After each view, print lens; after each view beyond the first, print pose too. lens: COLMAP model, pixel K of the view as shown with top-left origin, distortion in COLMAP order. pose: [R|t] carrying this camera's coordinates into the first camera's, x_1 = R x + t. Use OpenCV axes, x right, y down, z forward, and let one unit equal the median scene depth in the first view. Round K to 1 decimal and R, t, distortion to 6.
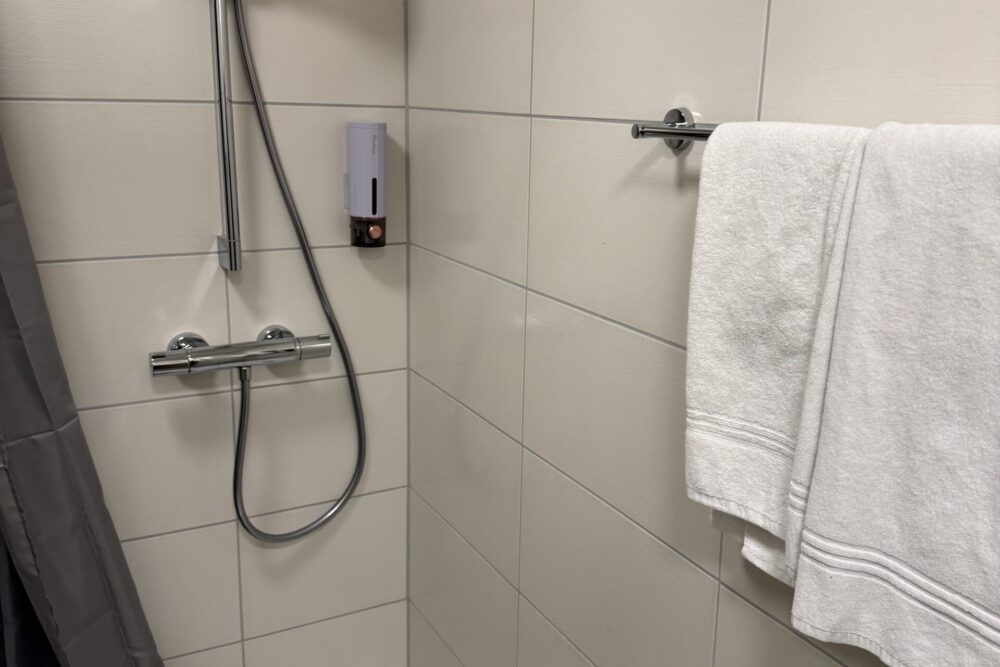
lens RADIAL K [[927.9, 0, 498.6], [0, 927.9, 329.2], [0, 0, 1]] dist [0.161906, -0.329837]
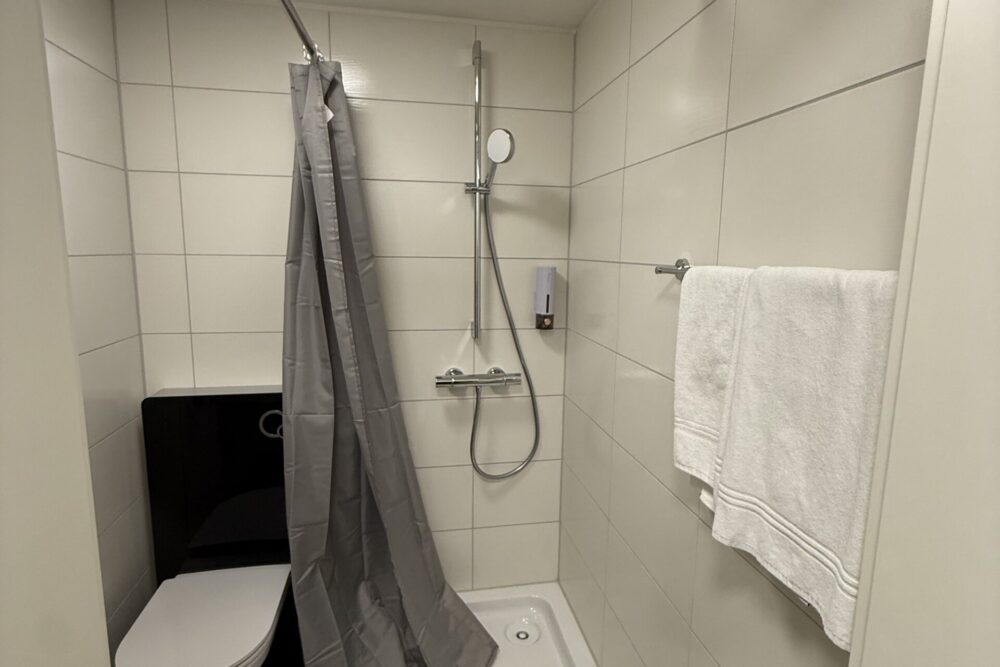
lens RADIAL K [[530.4, 0, 500.4], [0, 530.4, 328.8], [0, 0, 1]] dist [0.001884, 0.000146]
pose [[0.952001, 0.036396, -0.303924, 0.190636], [-0.067826, 0.993306, -0.093501, 0.033901], [0.298487, 0.109627, 0.948097, -0.125502]]
